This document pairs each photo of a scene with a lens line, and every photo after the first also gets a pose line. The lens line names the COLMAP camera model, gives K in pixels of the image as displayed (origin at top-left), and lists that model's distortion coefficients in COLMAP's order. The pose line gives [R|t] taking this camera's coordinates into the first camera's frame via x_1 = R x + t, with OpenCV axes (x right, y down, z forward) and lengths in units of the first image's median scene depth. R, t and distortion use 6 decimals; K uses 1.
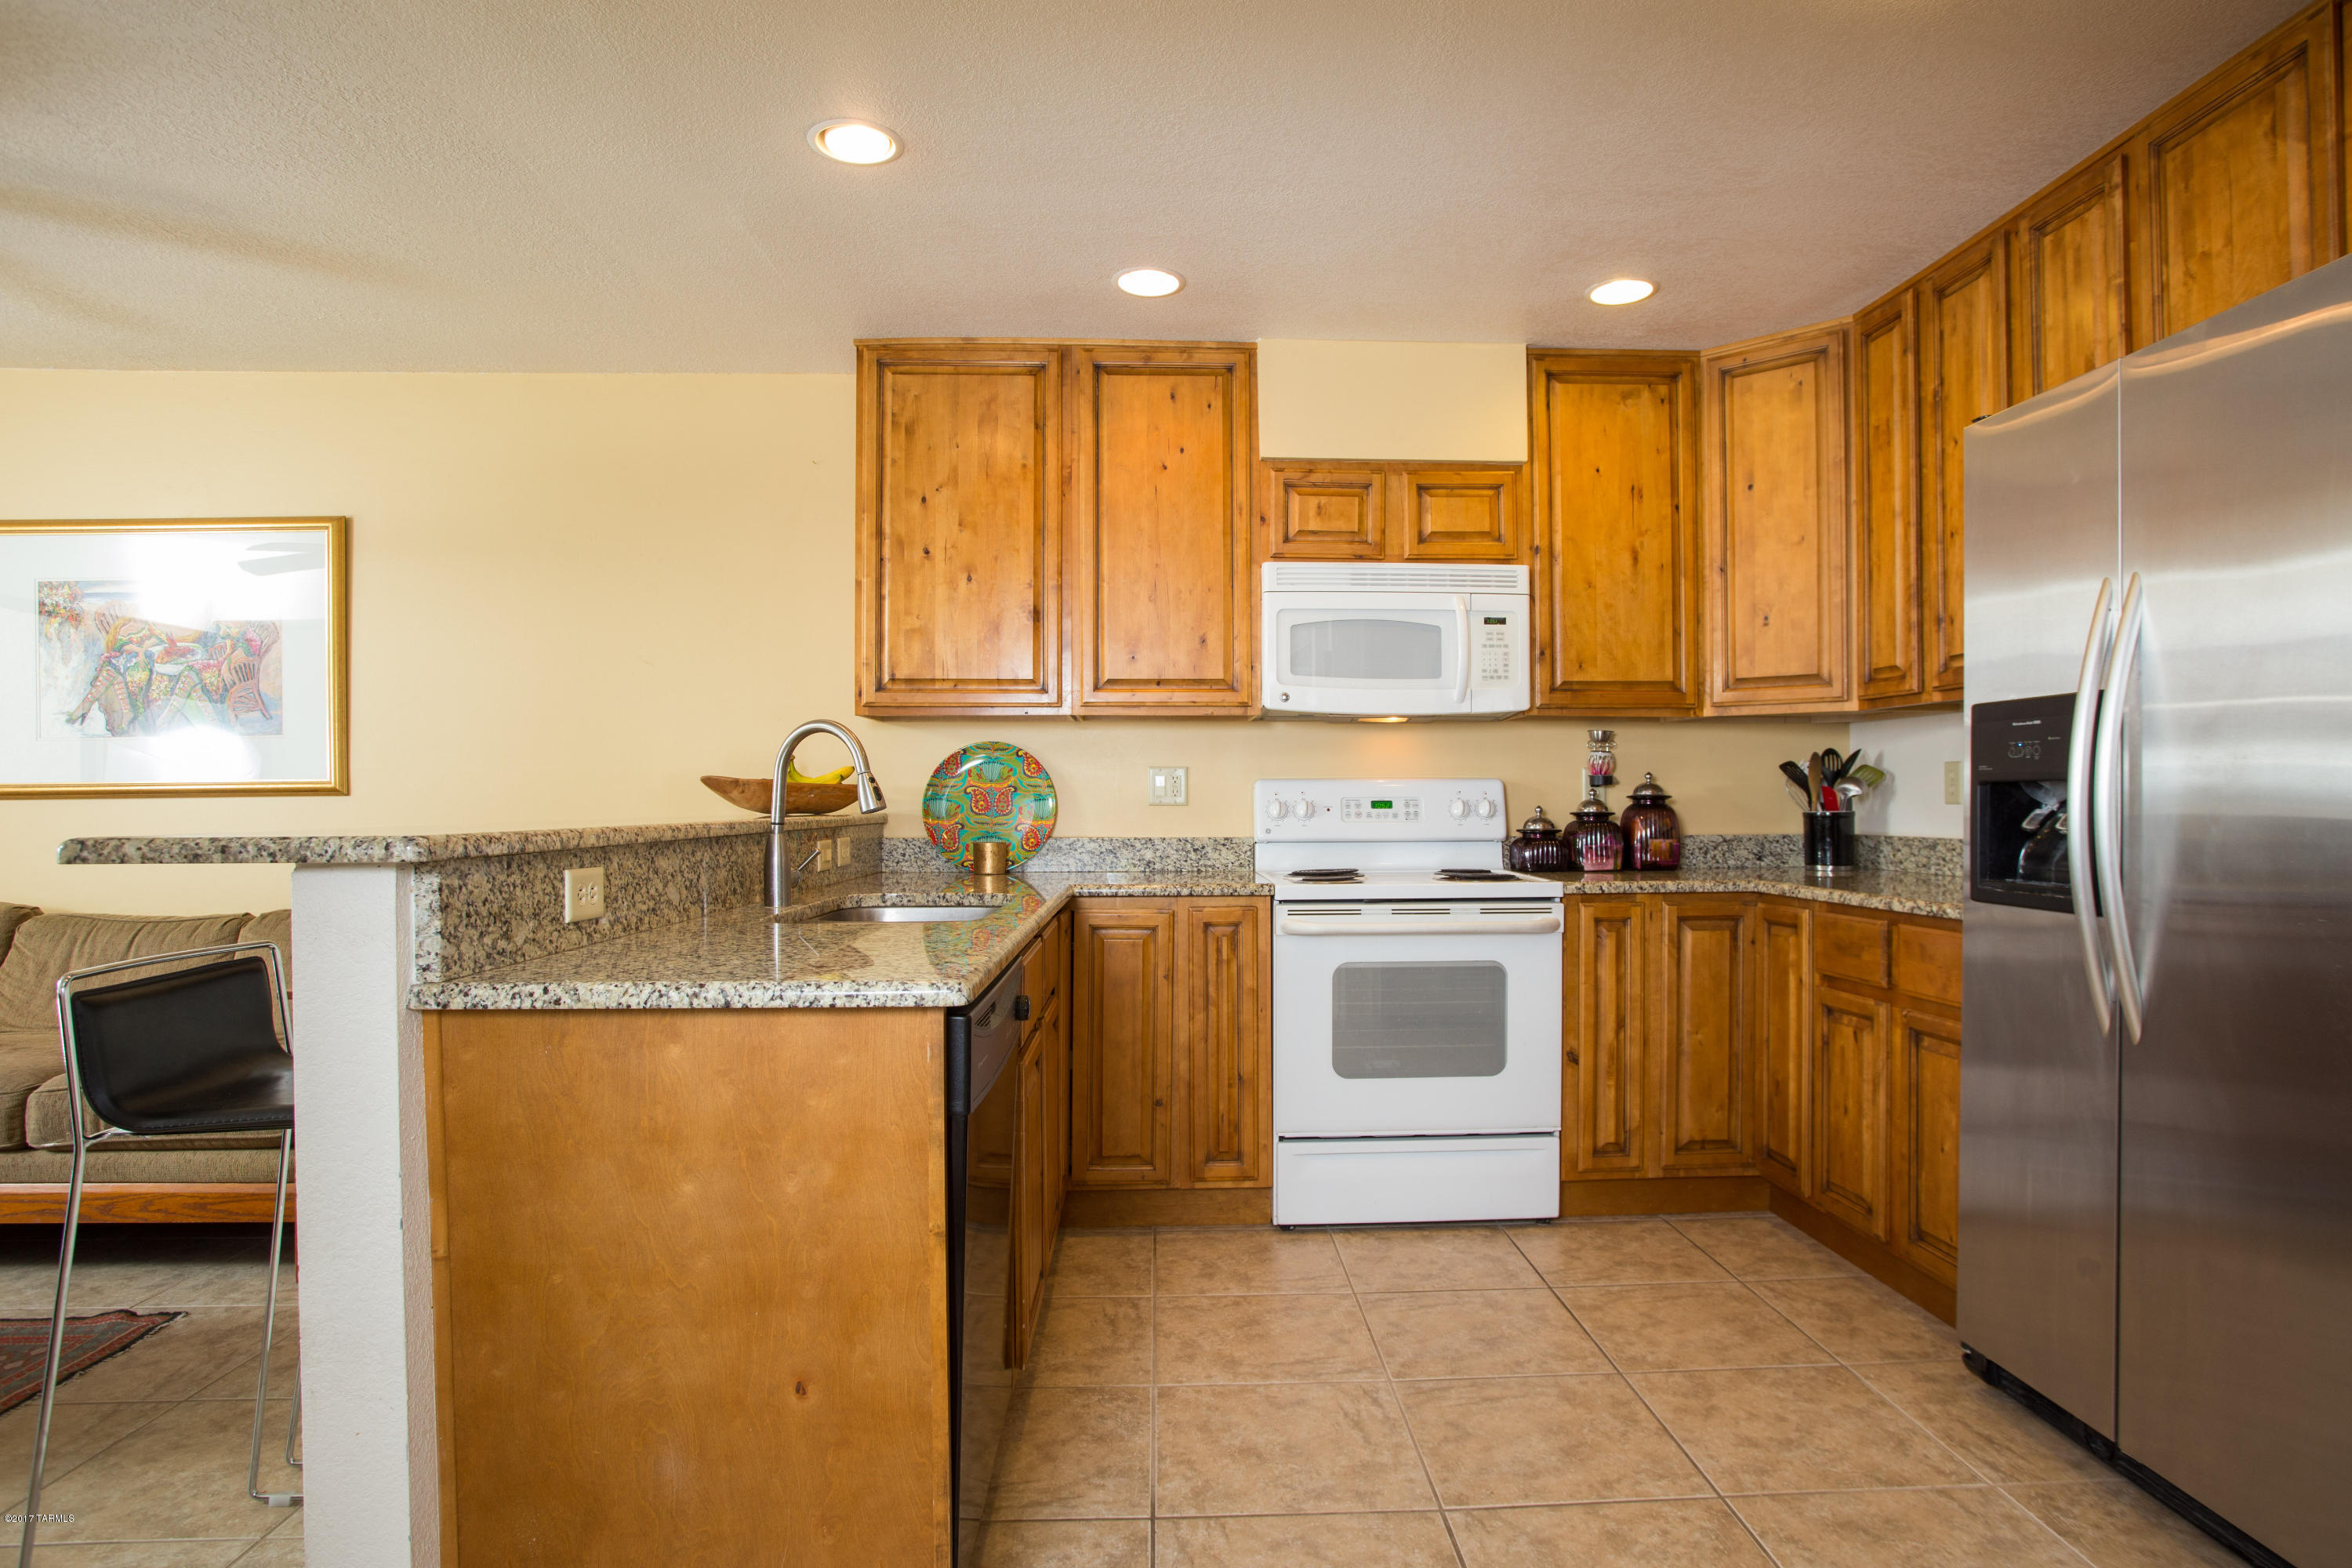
lens RADIAL K [[1242.6, 0, 1187.4], [0, 1242.6, 798.3], [0, 0, 1]] dist [-0.039555, 0.013185]
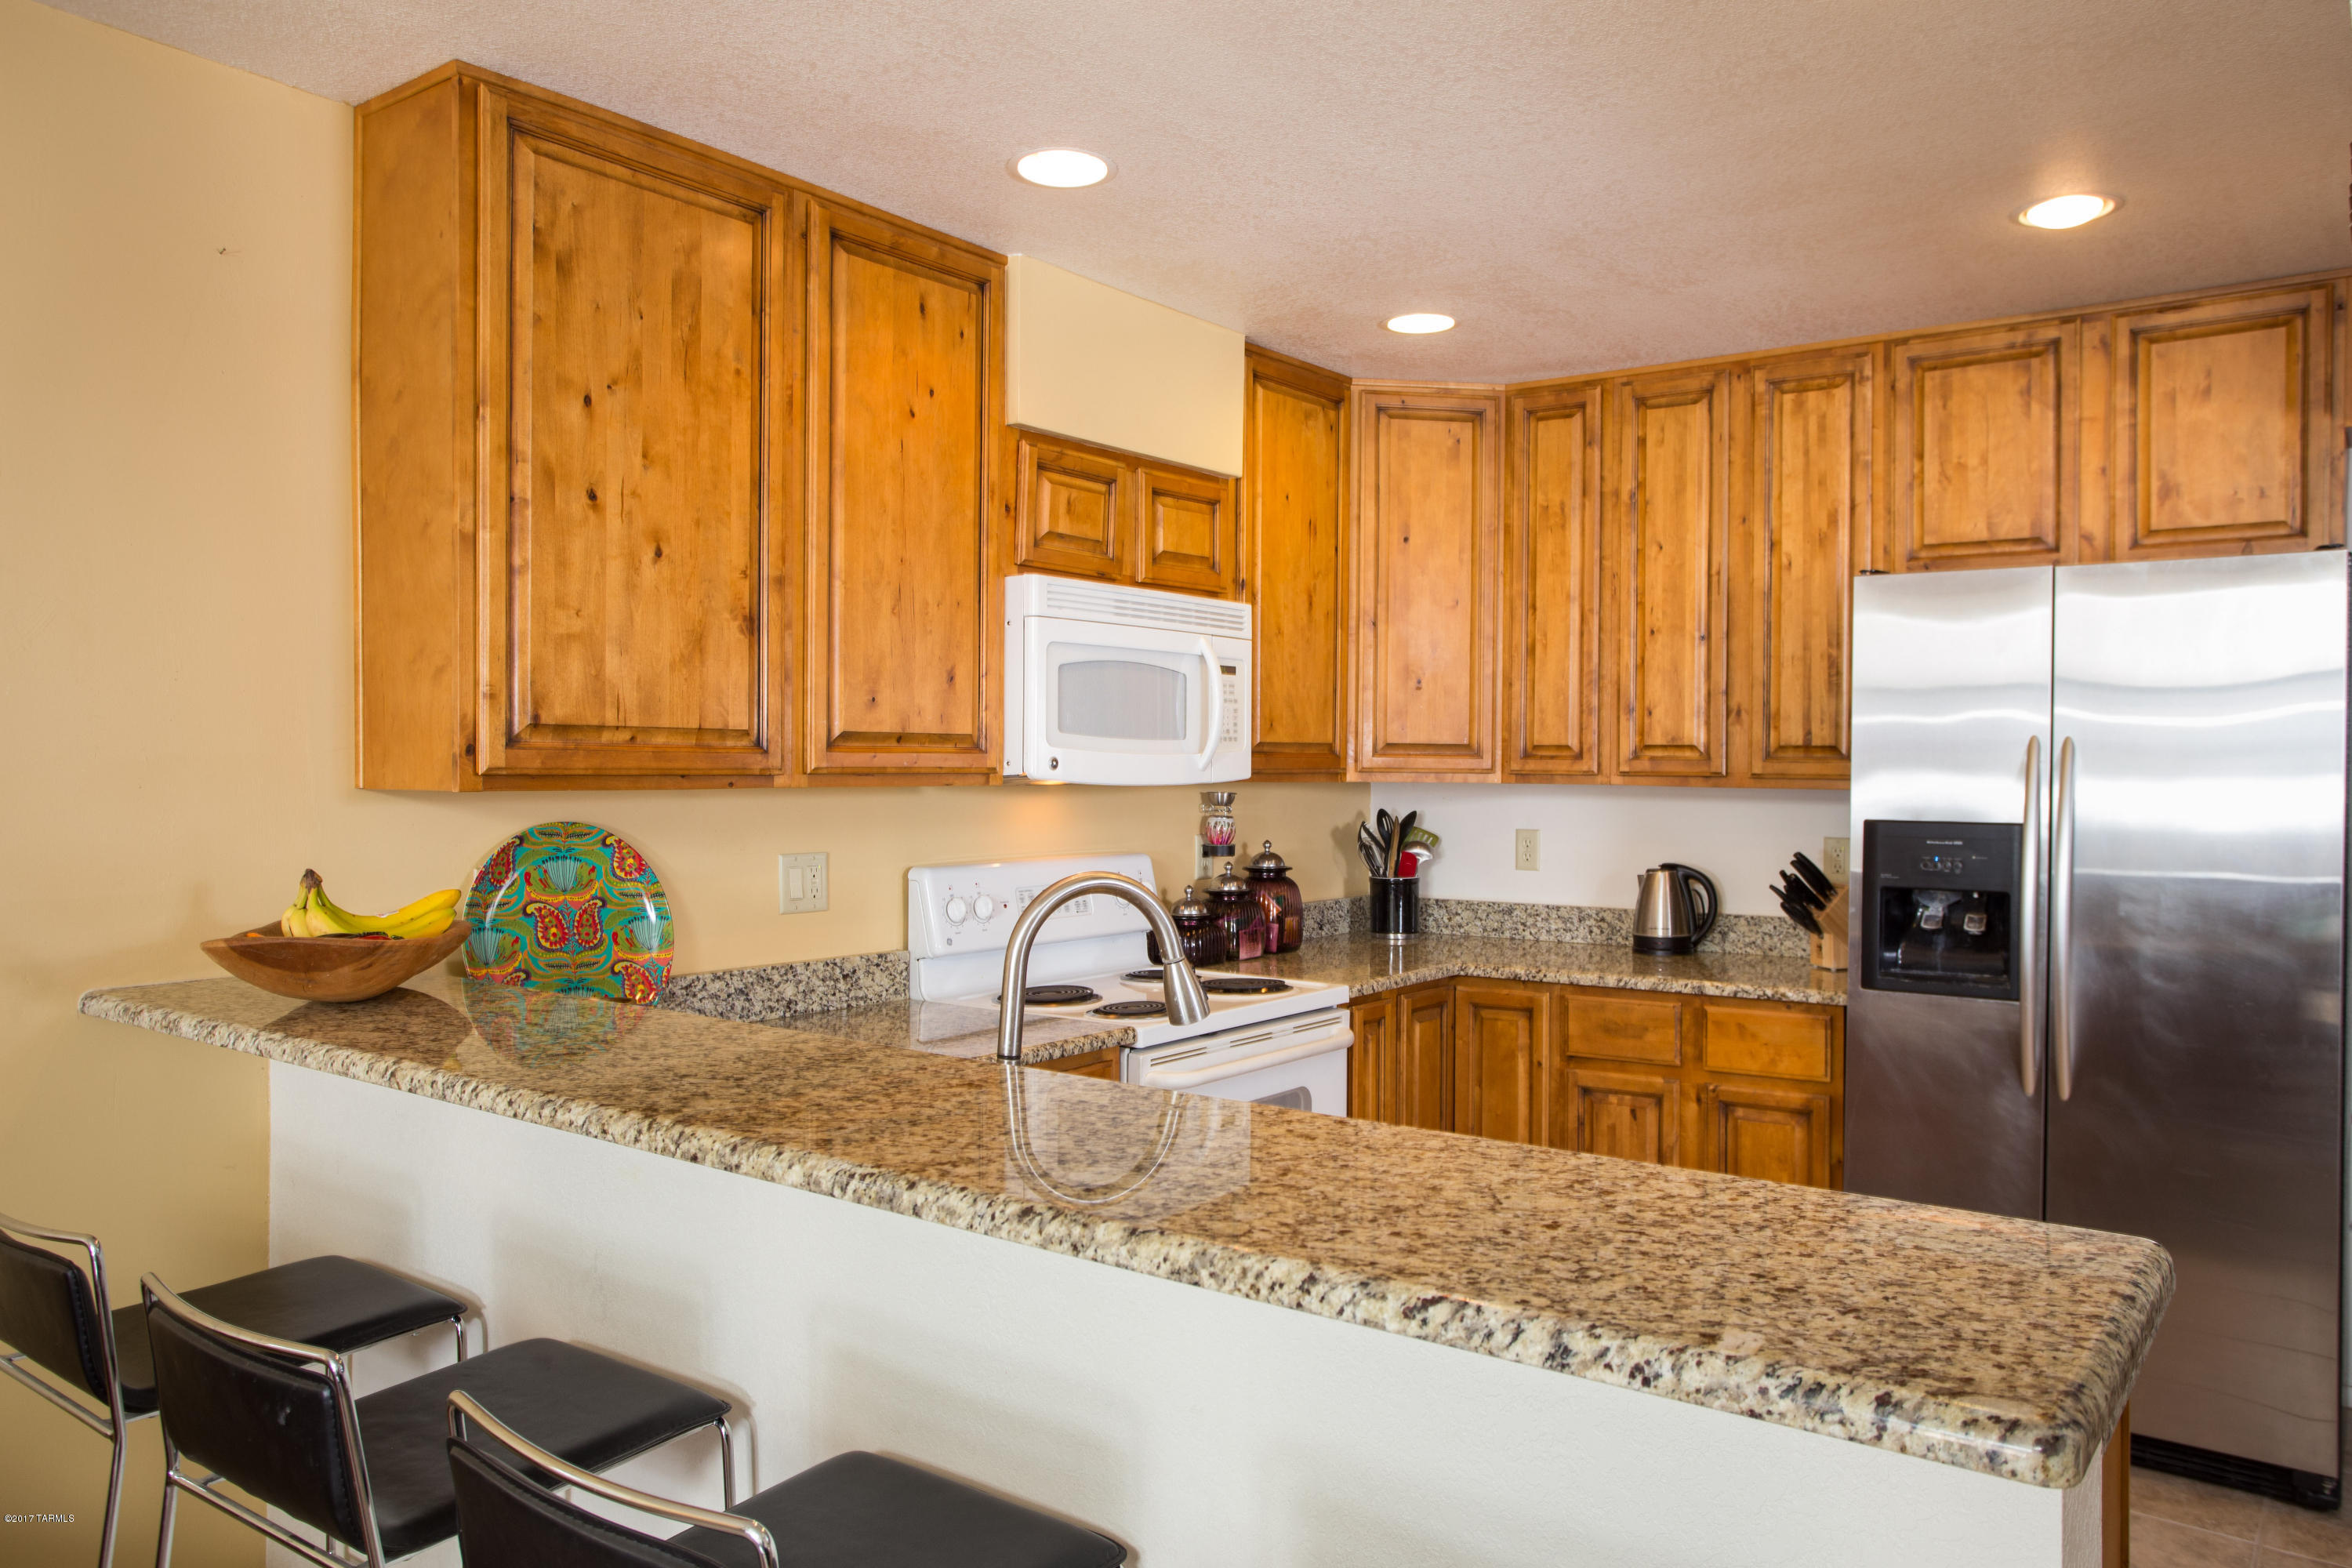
lens RADIAL K [[1699.1, 0, 1175.7], [0, 1699.1, 795.0], [0, 0, 1]] dist [0.002959, -0.005682]
pose [[0.623838, -0.013165, 0.781443, -0.645013], [-0.004655, 0.999778, 0.020559, -0.082120], [-0.781540, -0.016463, 0.623638, 0.317809]]
